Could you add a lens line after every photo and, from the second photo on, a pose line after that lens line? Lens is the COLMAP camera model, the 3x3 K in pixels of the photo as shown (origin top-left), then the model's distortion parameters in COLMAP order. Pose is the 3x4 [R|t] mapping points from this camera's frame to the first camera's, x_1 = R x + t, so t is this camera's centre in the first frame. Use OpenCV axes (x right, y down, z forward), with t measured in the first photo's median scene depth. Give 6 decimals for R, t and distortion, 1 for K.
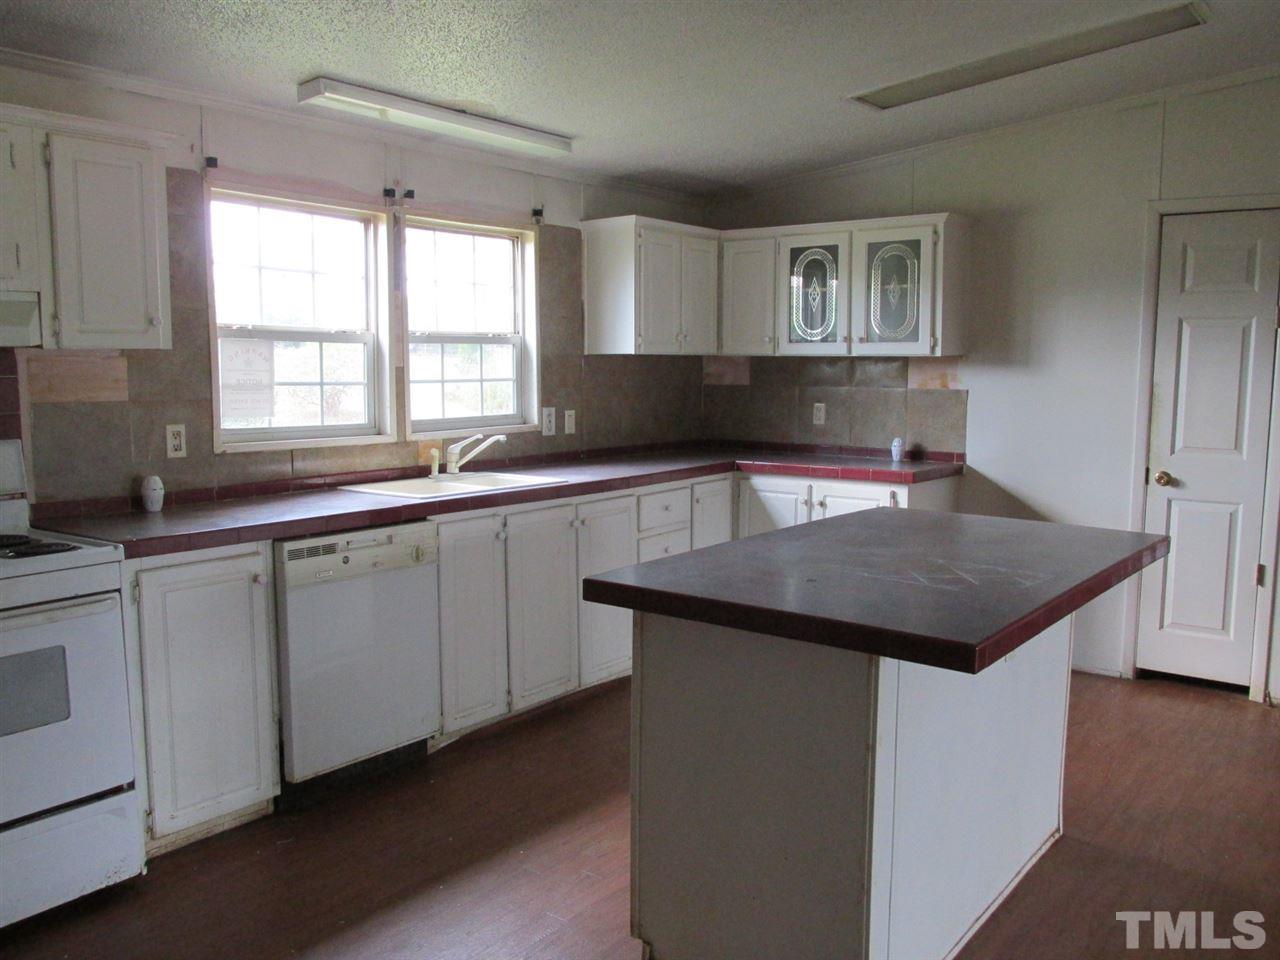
lens RADIAL K [[1071.0, 0, 639.7], [0, 1071.0, 482.1], [0, 0, 1]] dist [0.002021, 0.002370]
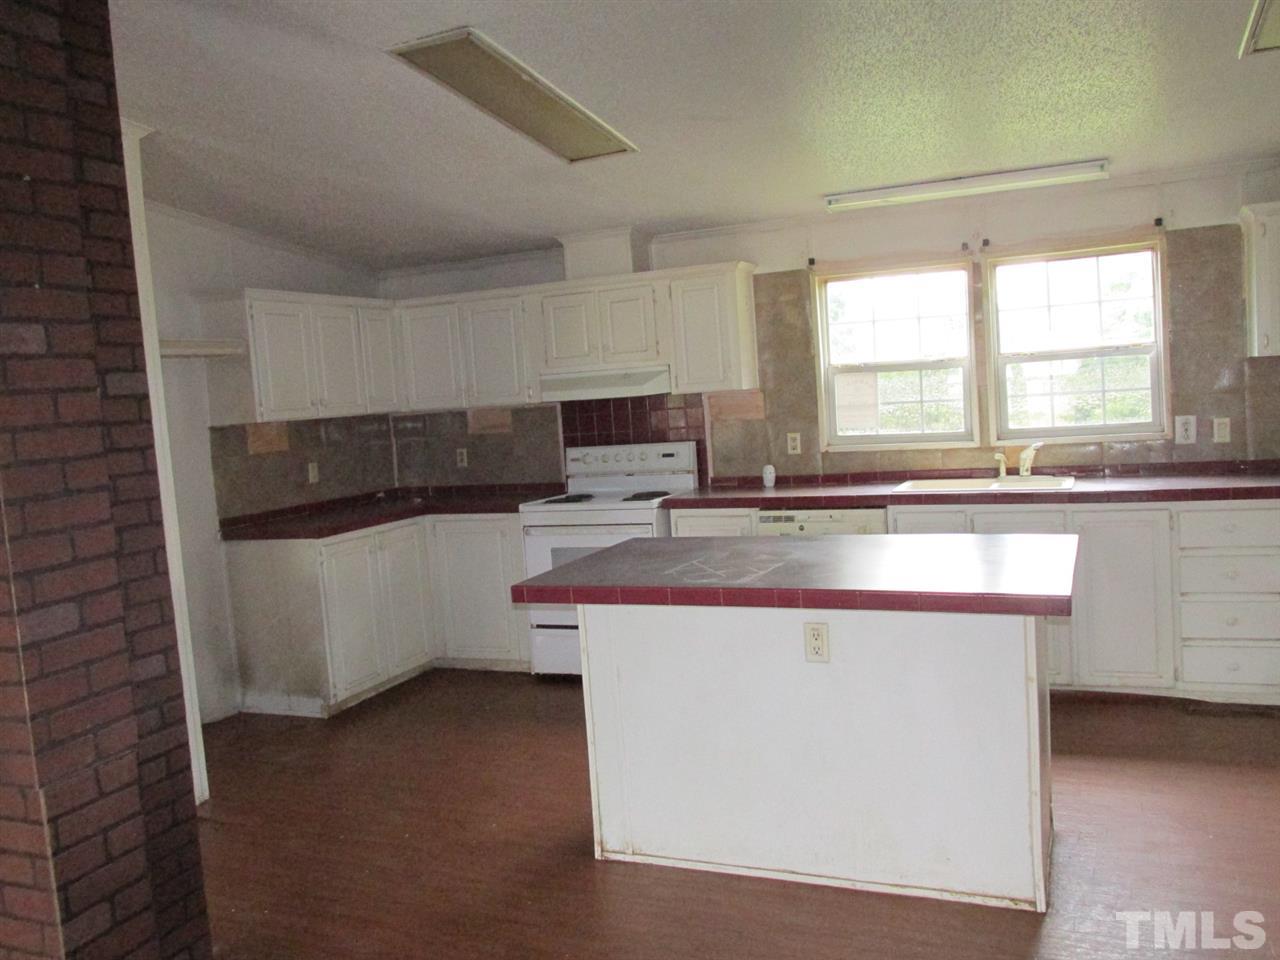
lens RADIAL K [[1071.0, 0, 639.3], [0, 1071.0, 479.6], [0, 0, 1]] dist [0.002021, 0.002370]
pose [[0.265101, 0.060421, -0.962326, 0.840256], [-0.042235, 0.997804, 0.051014, -0.046223], [0.963295, 0.027120, 0.267071, 0.300789]]
